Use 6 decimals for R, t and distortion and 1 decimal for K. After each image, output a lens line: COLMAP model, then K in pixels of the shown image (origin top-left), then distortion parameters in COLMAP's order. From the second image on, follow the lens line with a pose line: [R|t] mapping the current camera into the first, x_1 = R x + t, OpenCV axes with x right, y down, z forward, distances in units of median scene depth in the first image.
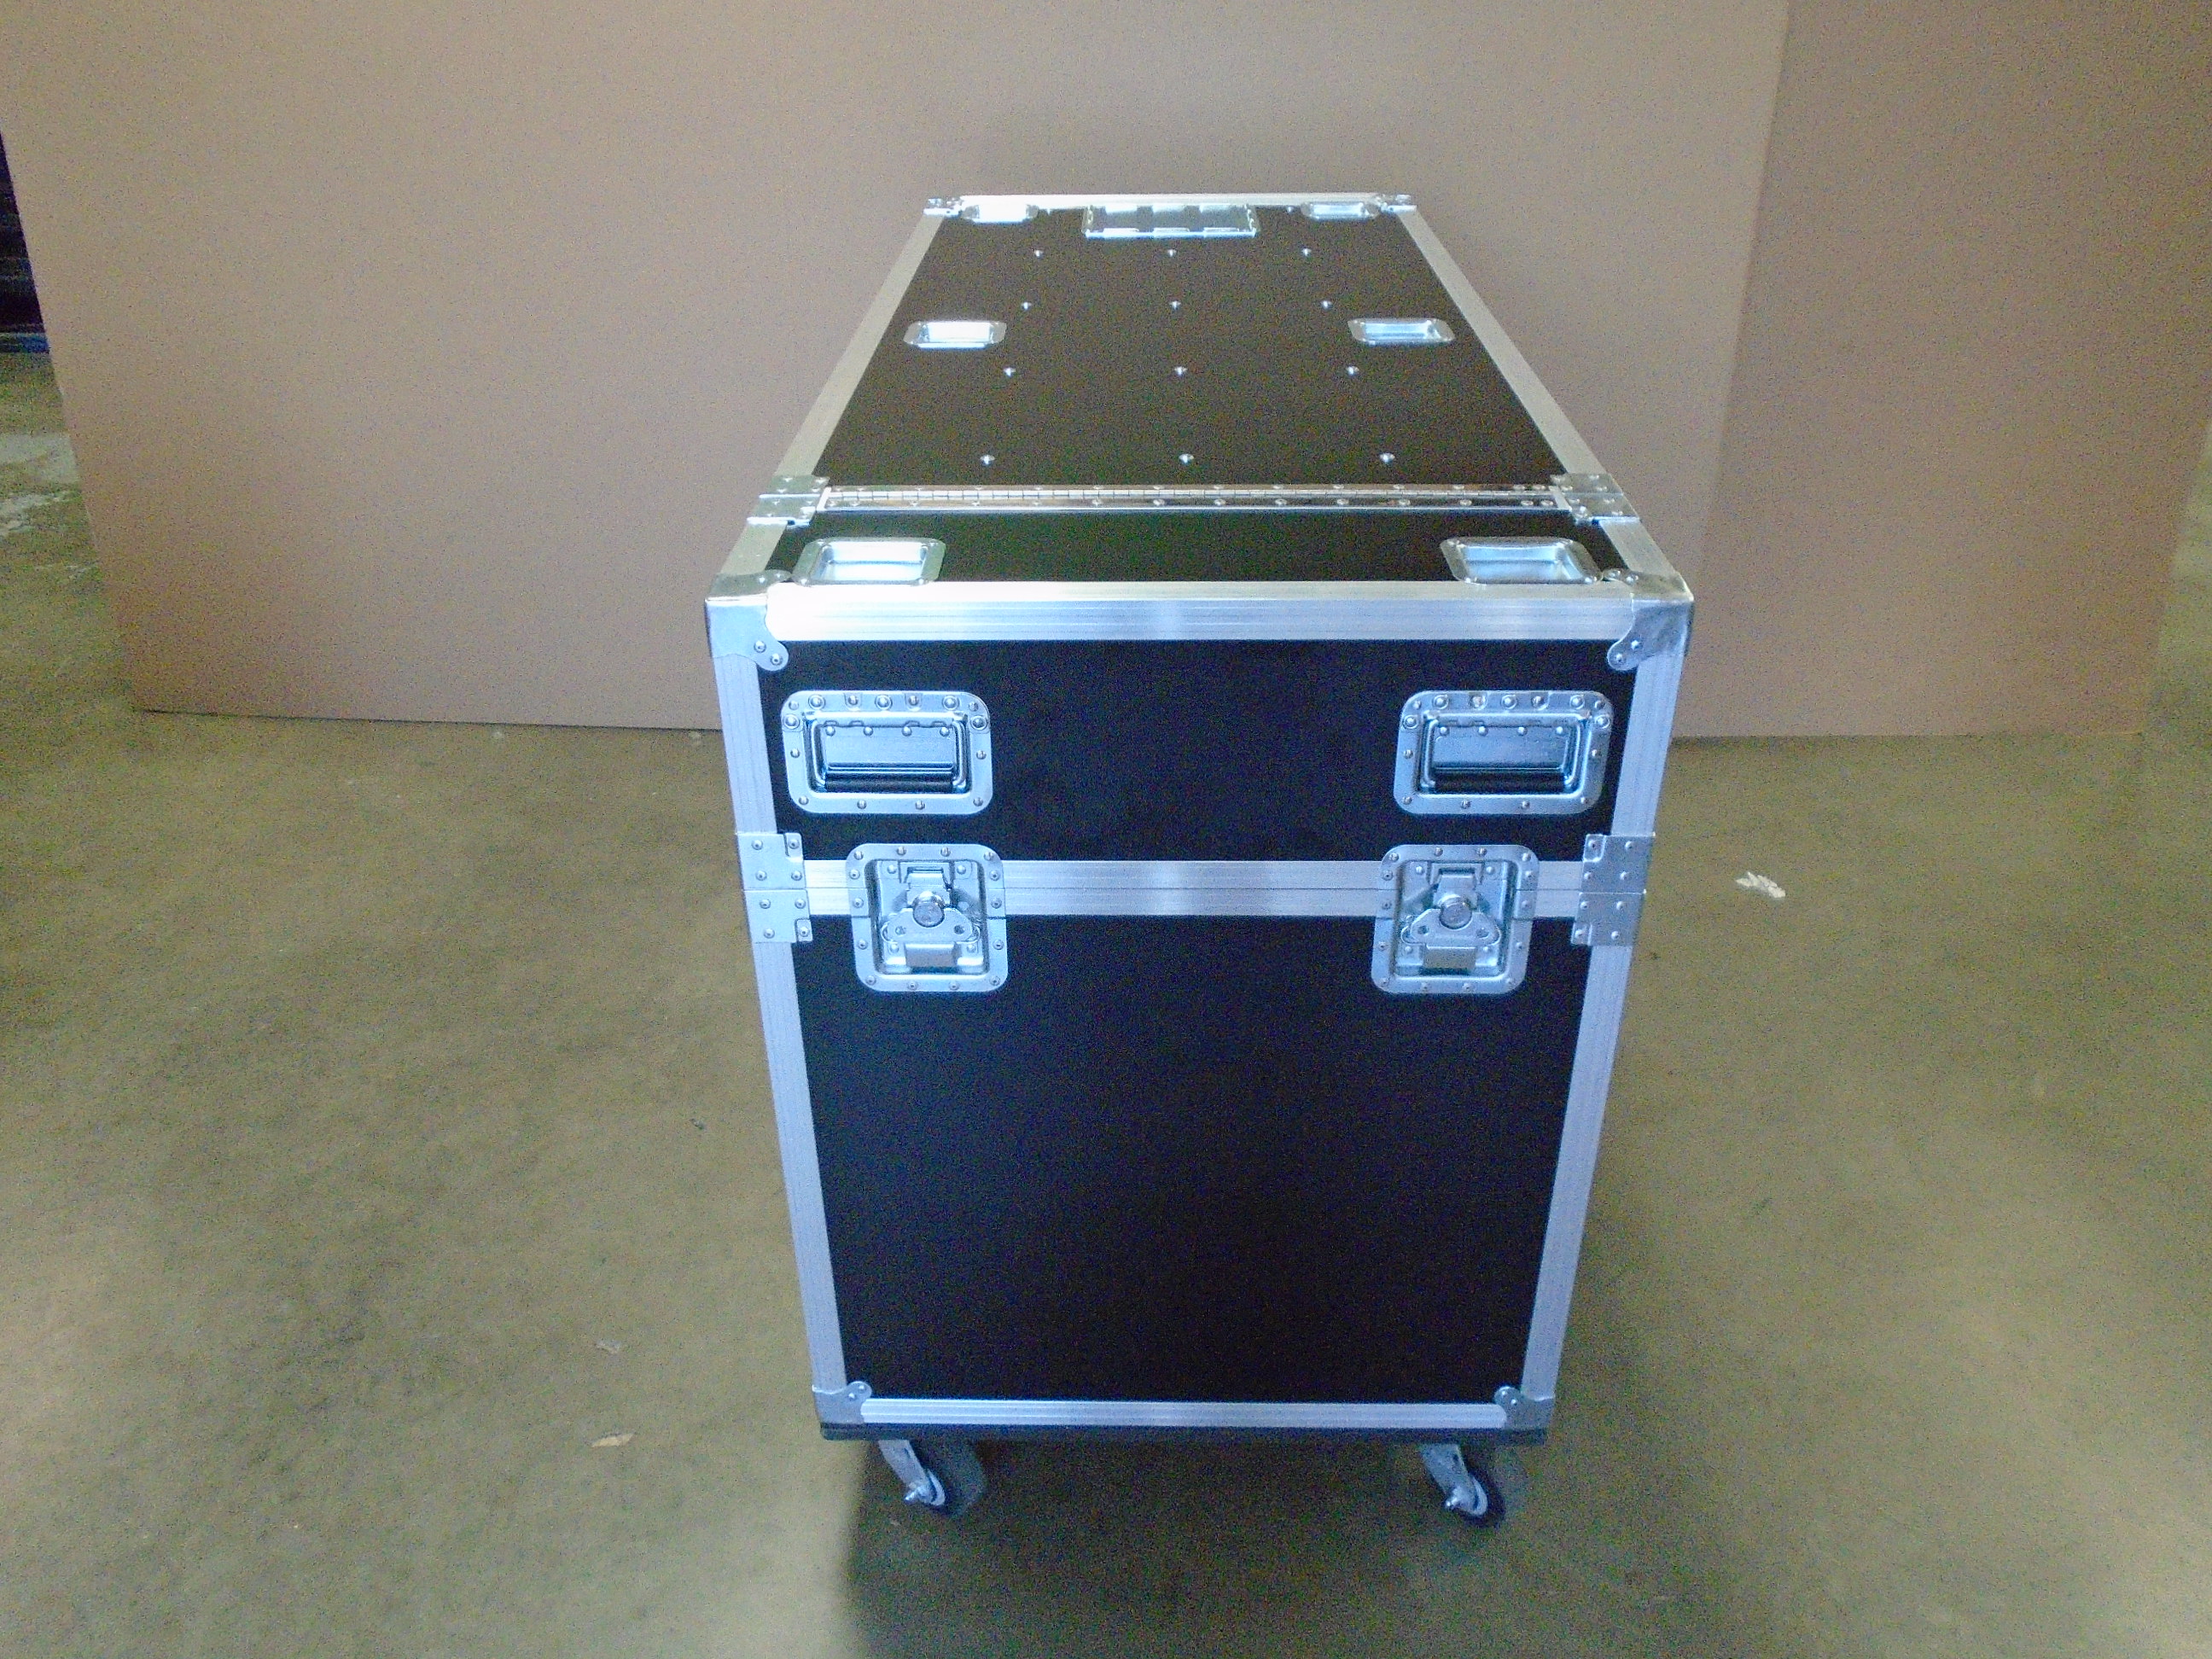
lens RADIAL K [[1691.6, 0, 1106.0], [0, 1691.6, 829.5], [0, 0, 1]] dist [-0.001529, -0.003963]
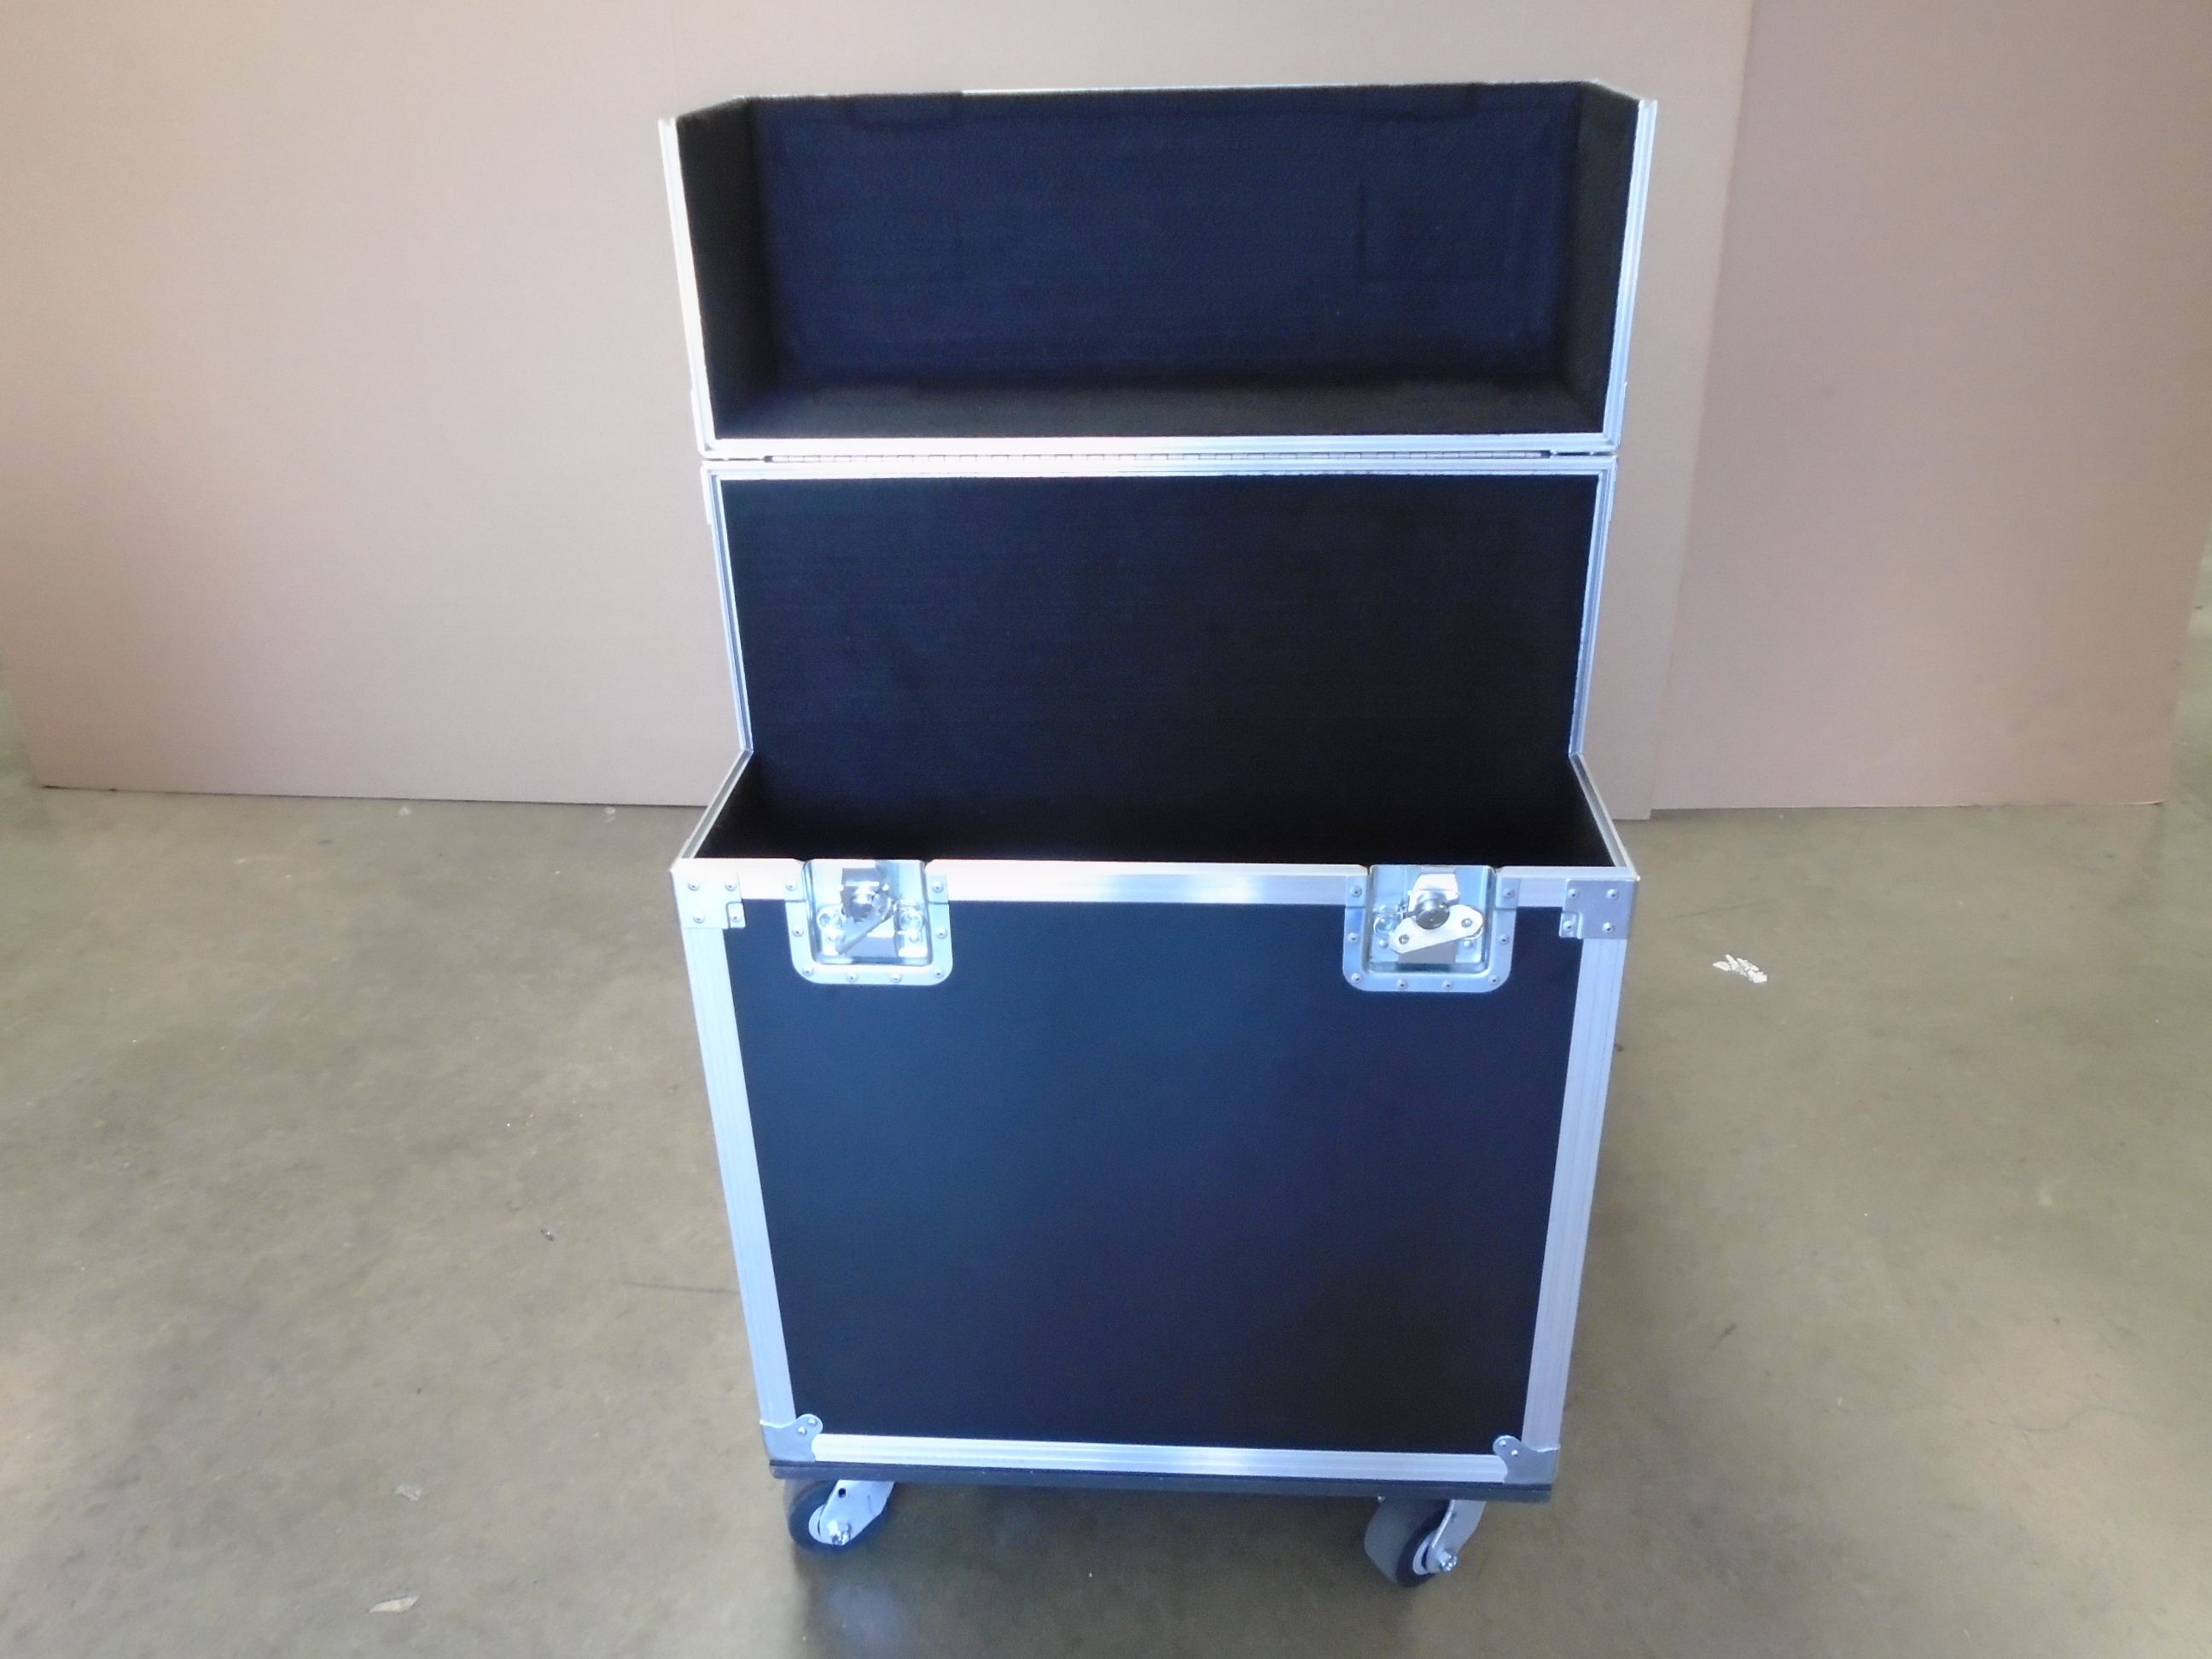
lens RADIAL K [[1691.6, 0, 1106.0], [0, 1691.6, 829.5], [0, 0, 1]] dist [-0.001529, -0.003963]
pose [[0.999701, -0.003288, -0.024238, 0.075533], [0.002102, 0.998806, -0.048803, 0.001810], [0.024369, 0.048737, 0.998514, 0.084368]]
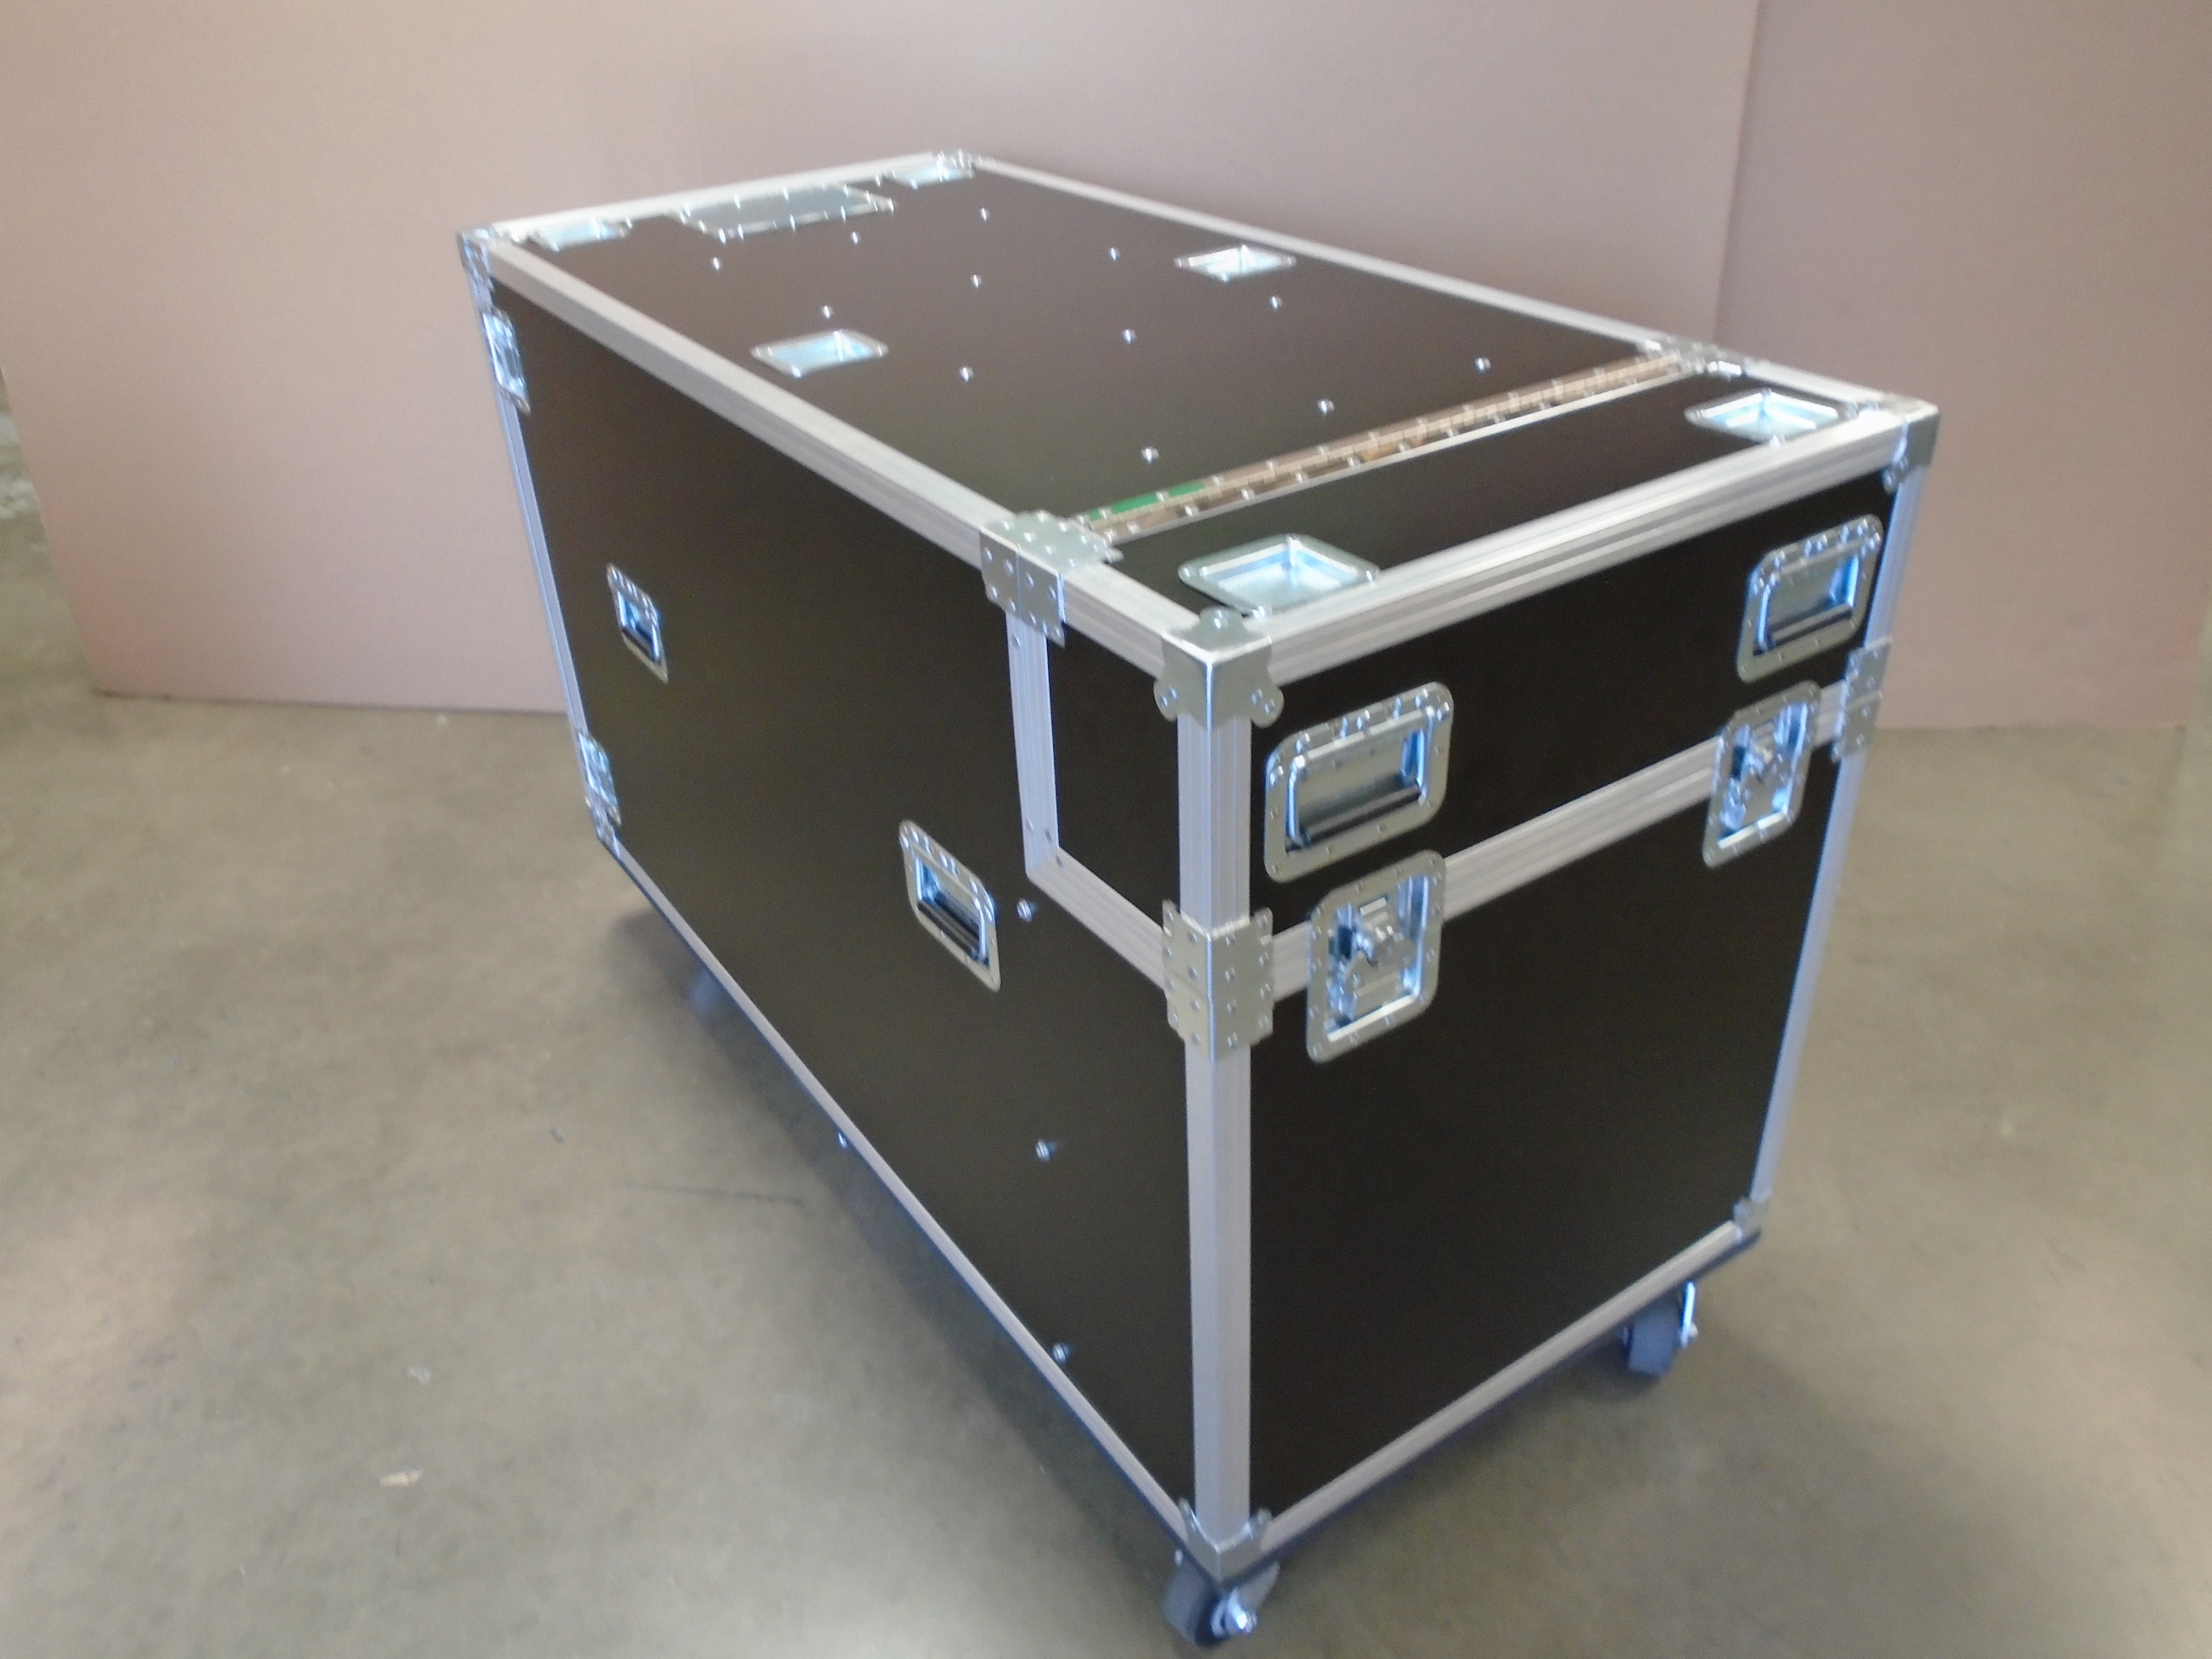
lens RADIAL K [[1691.6, 0, 1106.0], [0, 1691.6, 829.5], [0, 0, 1]] dist [-0.001529, -0.003963]
pose [[0.997436, 0.008308, -0.071085, 0.127645], [-0.006862, 0.999765, 0.020564, -0.020530], [0.071239, -0.020023, 0.997258, 0.062532]]
